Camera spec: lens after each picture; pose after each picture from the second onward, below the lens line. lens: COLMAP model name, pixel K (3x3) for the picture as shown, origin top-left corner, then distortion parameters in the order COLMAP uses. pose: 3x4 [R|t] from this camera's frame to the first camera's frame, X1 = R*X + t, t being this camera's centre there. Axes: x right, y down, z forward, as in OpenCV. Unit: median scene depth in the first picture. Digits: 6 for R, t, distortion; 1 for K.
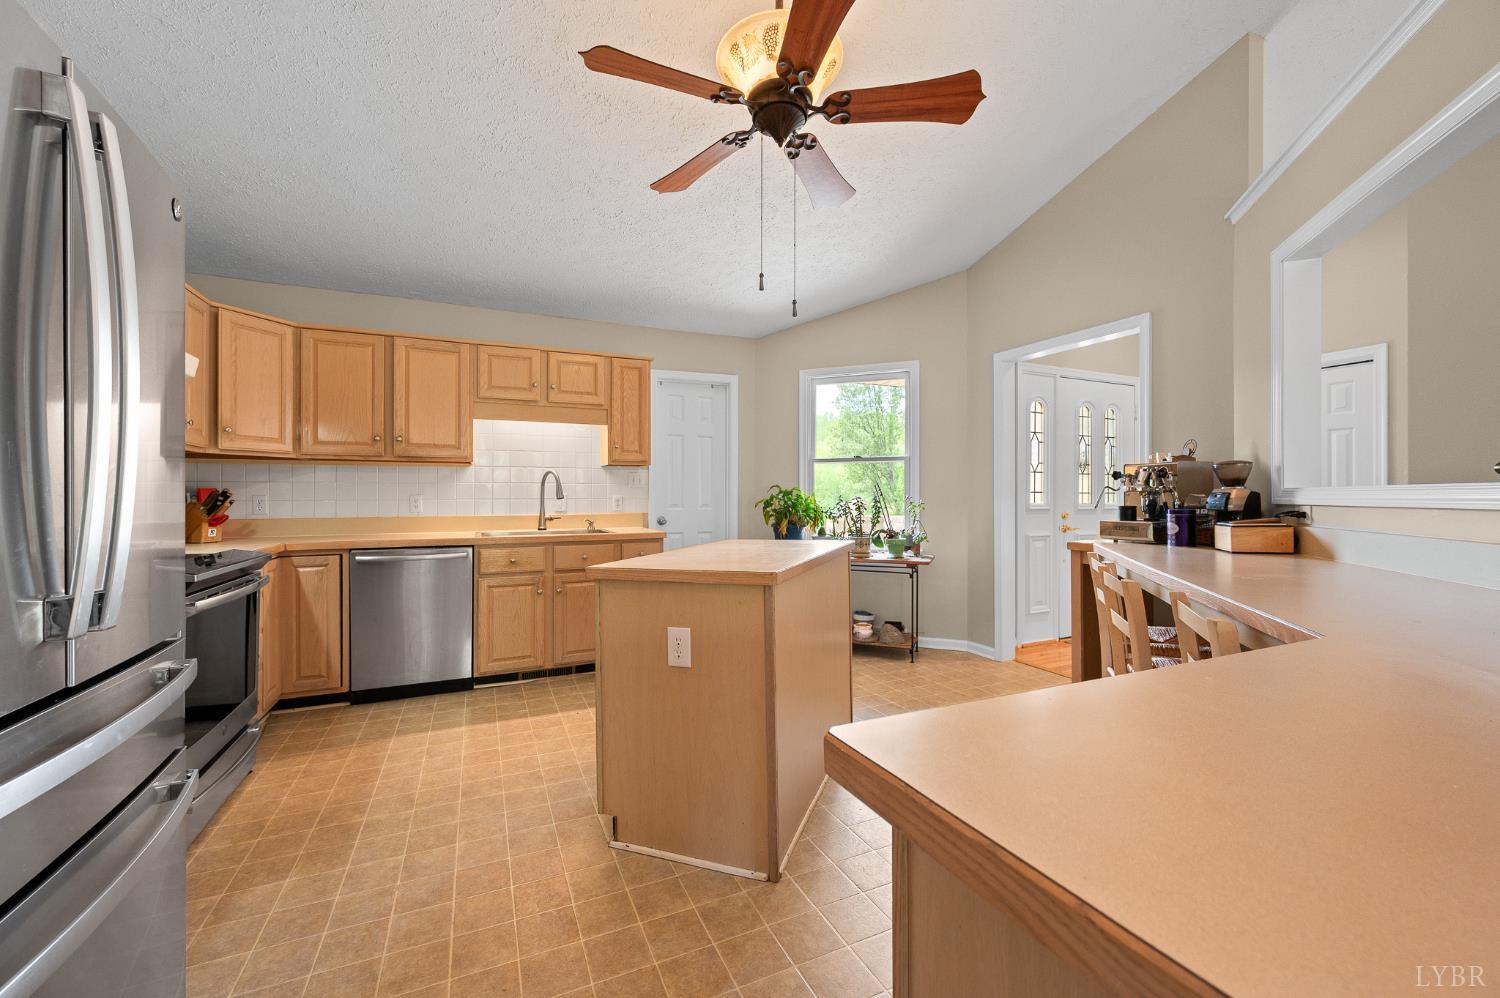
lens RADIAL K [[596.4, 0, 745.2], [0, 596.4, 497.4], [0, 0, 1]] dist [-0.001247, 0.000224]
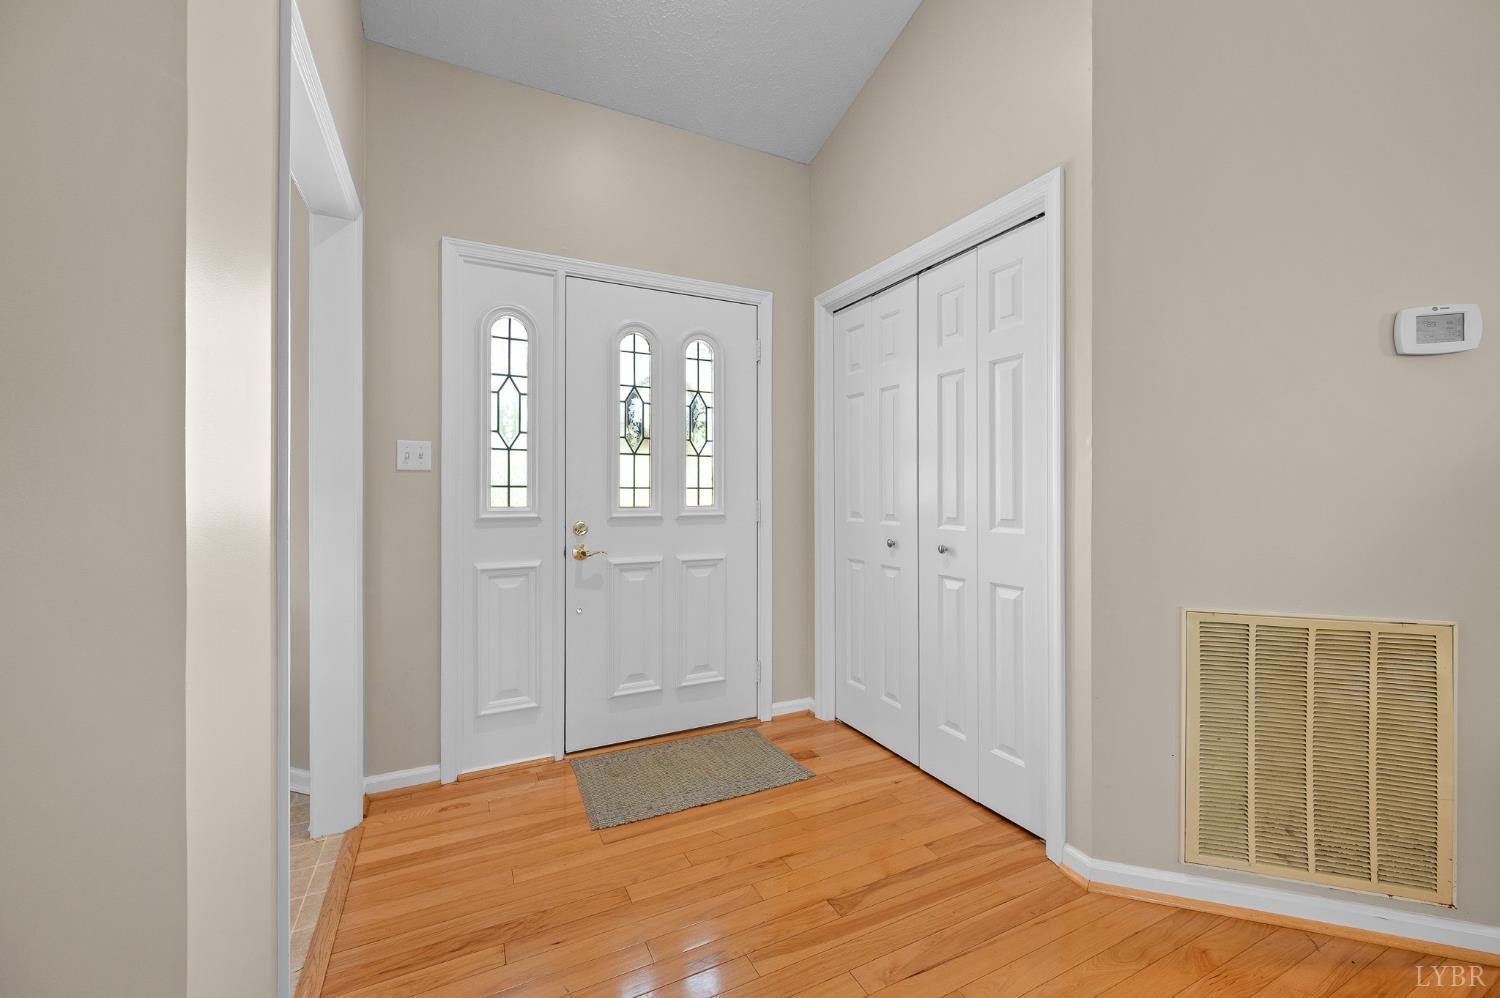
lens RADIAL K [[596.4, 0, 748.8], [0, 596.4, 492.3], [0, 0, 1]] dist [-0.001247, 0.000224]
pose [[0.999486, 0.001600, 0.032019, 0.686804], [-0.001443, 0.999987, -0.004923, -0.000549], [-0.032027, 0.004875, 0.999475, 0.454330]]
